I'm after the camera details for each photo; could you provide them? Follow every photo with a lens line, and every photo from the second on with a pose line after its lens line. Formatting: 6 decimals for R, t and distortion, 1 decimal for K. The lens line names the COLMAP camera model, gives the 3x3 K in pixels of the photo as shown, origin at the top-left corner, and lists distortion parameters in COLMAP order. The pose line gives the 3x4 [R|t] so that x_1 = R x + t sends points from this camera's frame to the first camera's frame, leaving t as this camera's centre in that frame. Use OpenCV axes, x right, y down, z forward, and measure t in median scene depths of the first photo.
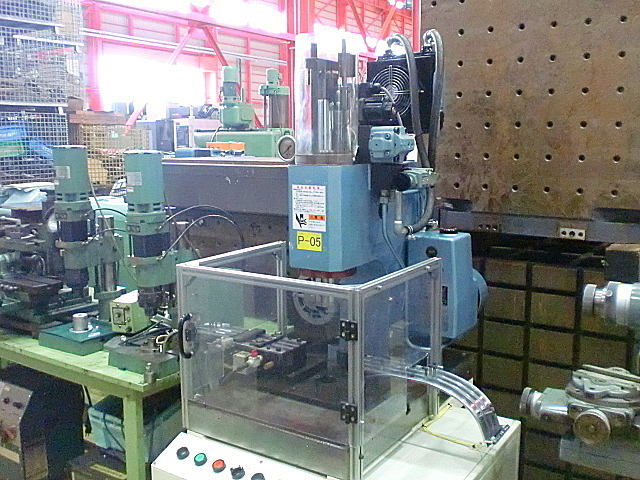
lens RADIAL K [[656.6, 0, 331.1], [0, 656.6, 235.2], [0, 0, 1]] dist [0.024726, -0.167062]
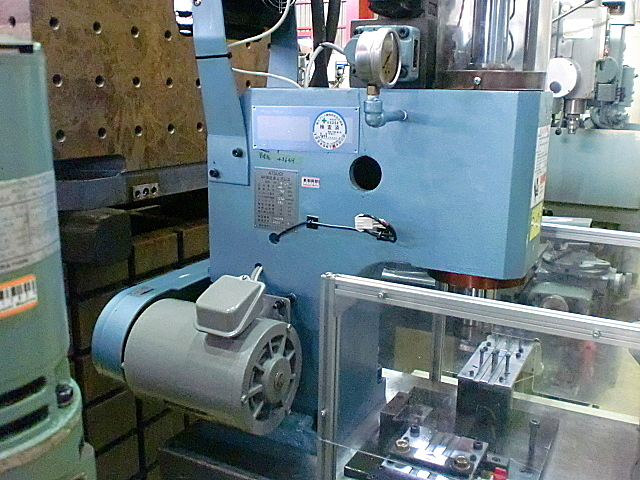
lens RADIAL K [[656.6, 0, 331.1], [0, 656.6, 235.2], [0, 0, 1]] dist [0.024726, -0.167062]
pose [[-0.089652, -0.222297, 0.970848, -0.530167], [0.126294, 0.964368, 0.232475, -0.125344], [-0.987933, 0.143455, -0.058382, 1.085312]]
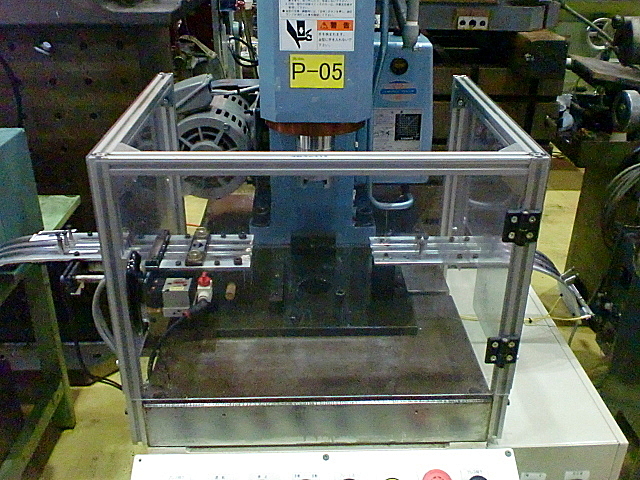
lens RADIAL K [[656.6, 0, 331.1], [0, 656.6, 235.2], [0, 0, 1]] dist [0.024726, -0.167062]
pose [[0.818641, -0.237216, 0.523025, -0.305292], [0.066232, 0.943628, 0.324313, -0.034666], [-0.570473, -0.230856, 0.788204, 0.471156]]
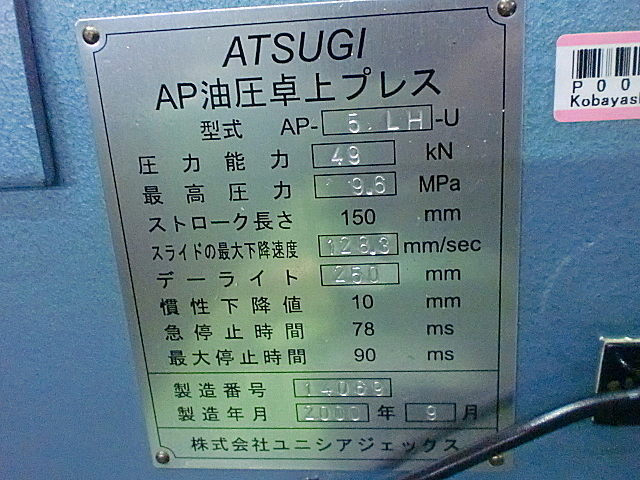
lens RADIAL K [[656.6, 0, 331.1], [0, 656.6, 235.2], [0, 0, 1]] dist [0.024726, -0.167062]
pose [[-0.449771, -0.244992, 0.858886, -0.014777], [0.197819, 0.910434, 0.363287, -0.055158], [-0.870962, 0.333300, -0.361022, 1.119514]]
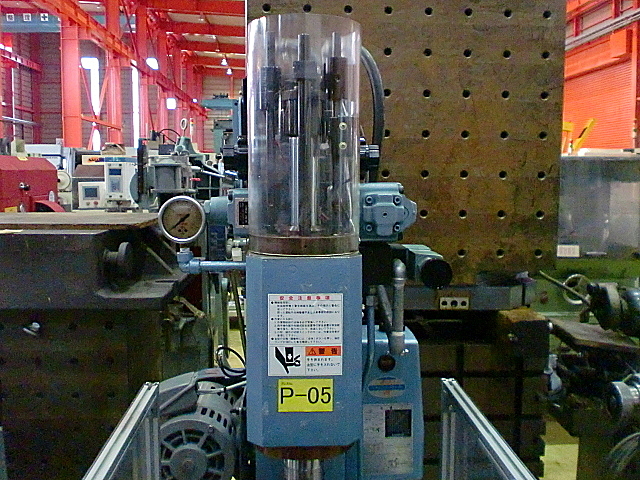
lens RADIAL K [[656.6, 0, 331.1], [0, 656.6, 235.2], [0, 0, 1]] dist [0.024726, -0.167062]
pose [[0.804241, -0.050199, 0.592179, -0.294777], [0.078493, 0.996669, -0.022113, -0.097027], [-0.589097, 0.064266, 0.805503, 0.482101]]
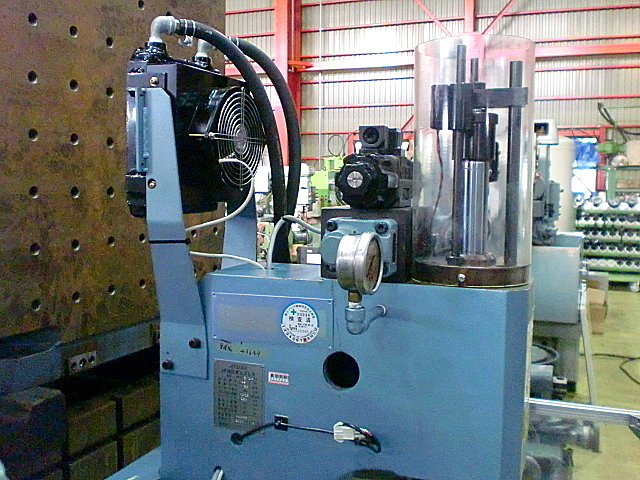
lens RADIAL K [[656.6, 0, 331.1], [0, 656.6, 235.2], [0, 0, 1]] dist [0.024726, -0.167062]
pose [[-0.197400, -0.074703, 0.977473, -0.467926], [0.131489, 0.986065, 0.101914, -0.196178], [-0.971465, 0.148645, -0.184826, 1.101535]]
